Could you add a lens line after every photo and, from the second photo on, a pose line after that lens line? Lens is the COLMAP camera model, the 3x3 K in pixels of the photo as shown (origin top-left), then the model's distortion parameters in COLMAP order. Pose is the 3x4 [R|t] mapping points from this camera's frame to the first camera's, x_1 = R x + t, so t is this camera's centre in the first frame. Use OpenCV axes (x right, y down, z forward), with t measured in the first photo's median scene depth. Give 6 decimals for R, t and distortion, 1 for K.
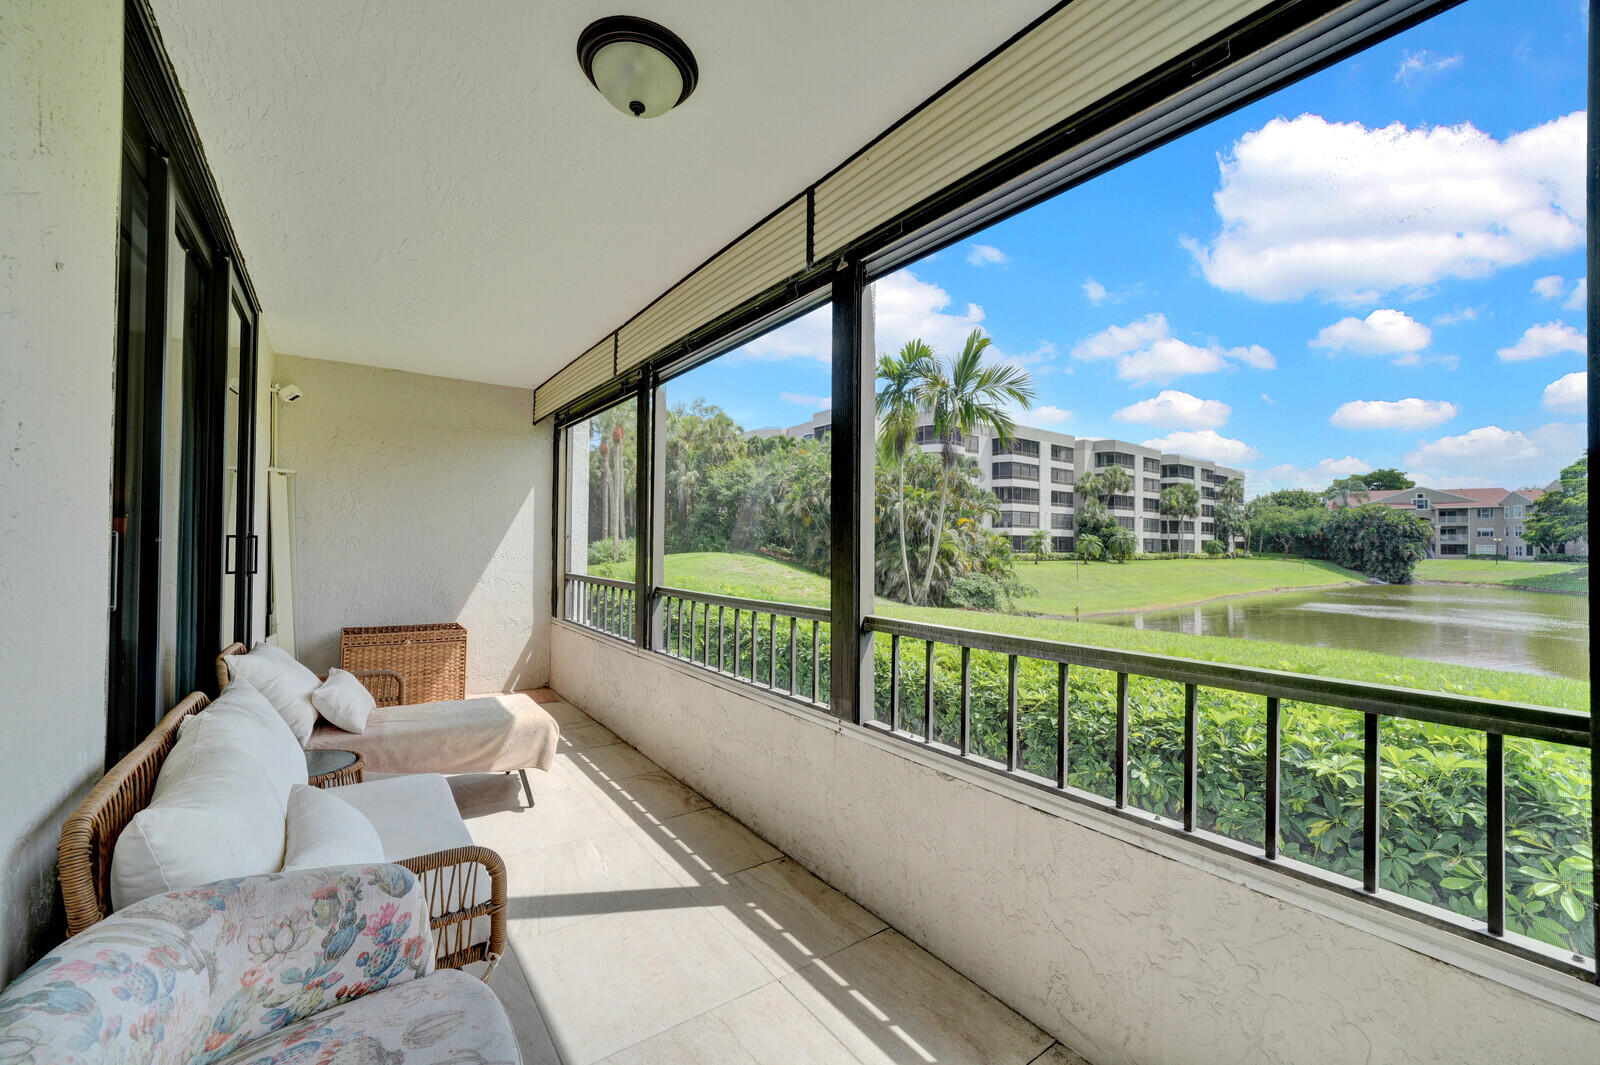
lens RADIAL K [[624.0, 0, 776.9], [0, 624.0, 533.9], [0, 0, 1]] dist [-0.017599, 0.000598]
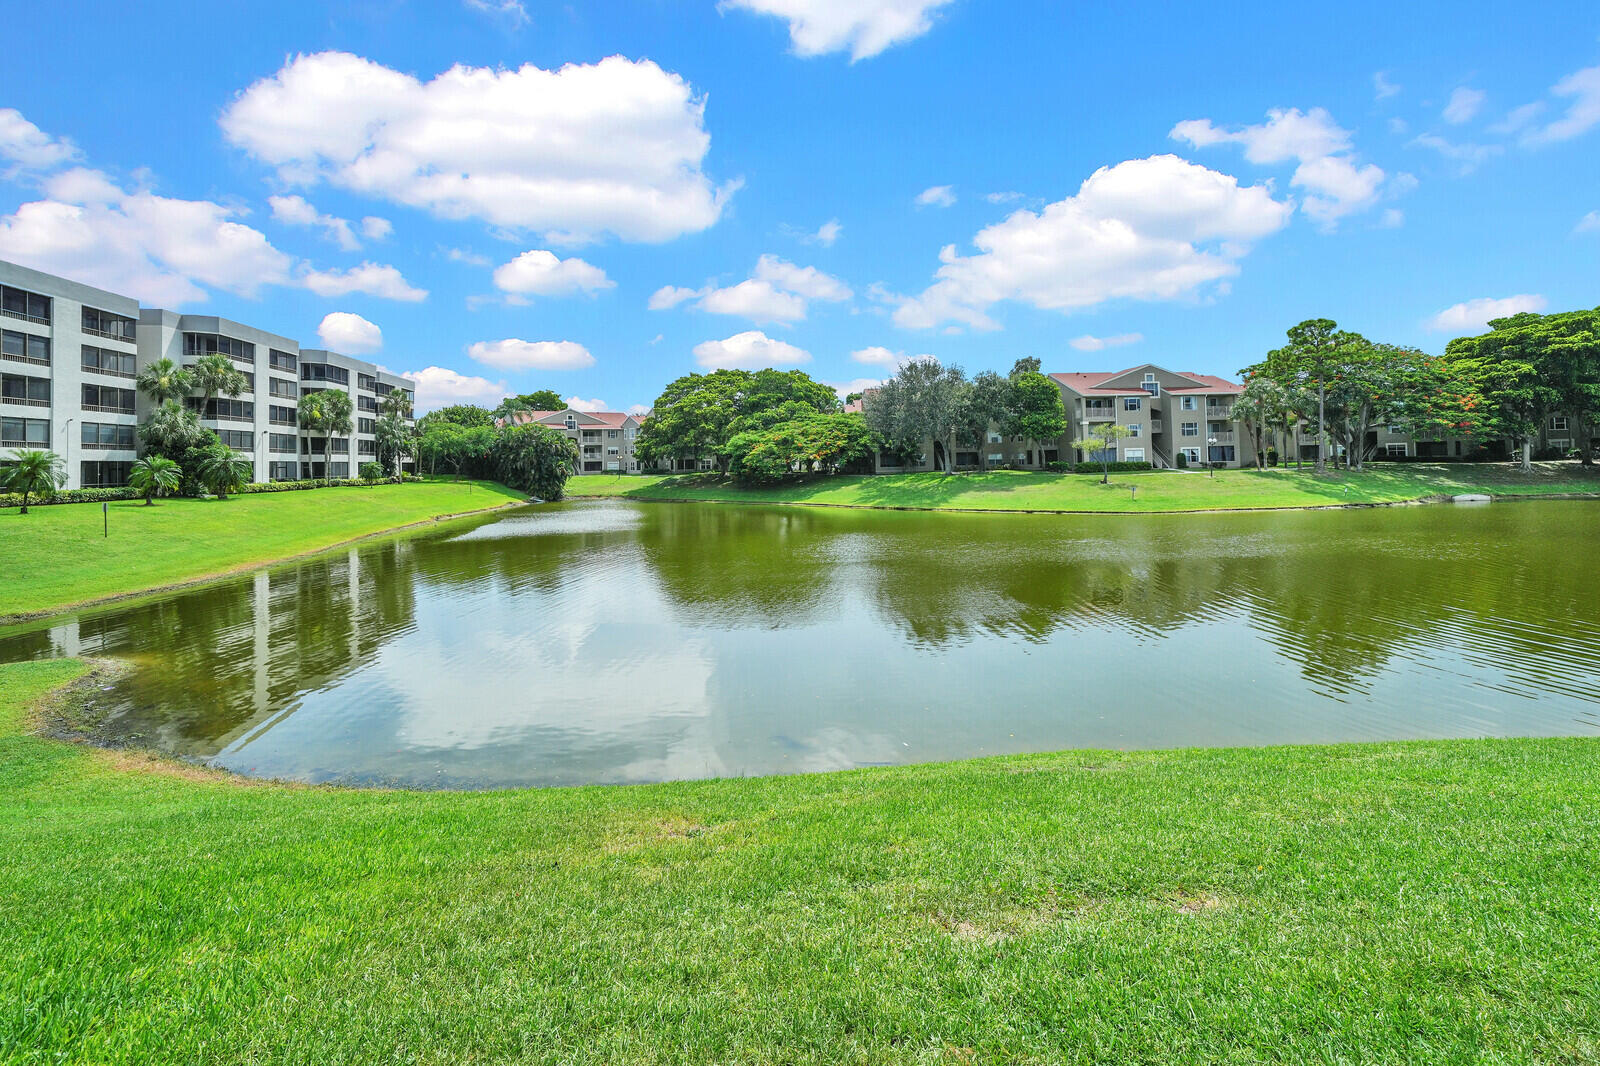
lens RADIAL K [[699.6, 0, 754.8], [0, 699.6, 441.1], [0, 0, 1]] dist [-0.008456, 0.002744]
pose [[0.510668, 0.007676, 0.859744, 0.177323], [0.007887, 0.999876, -0.013612, -0.001211], [-0.859742, 0.013732, 0.510544, 0.101764]]
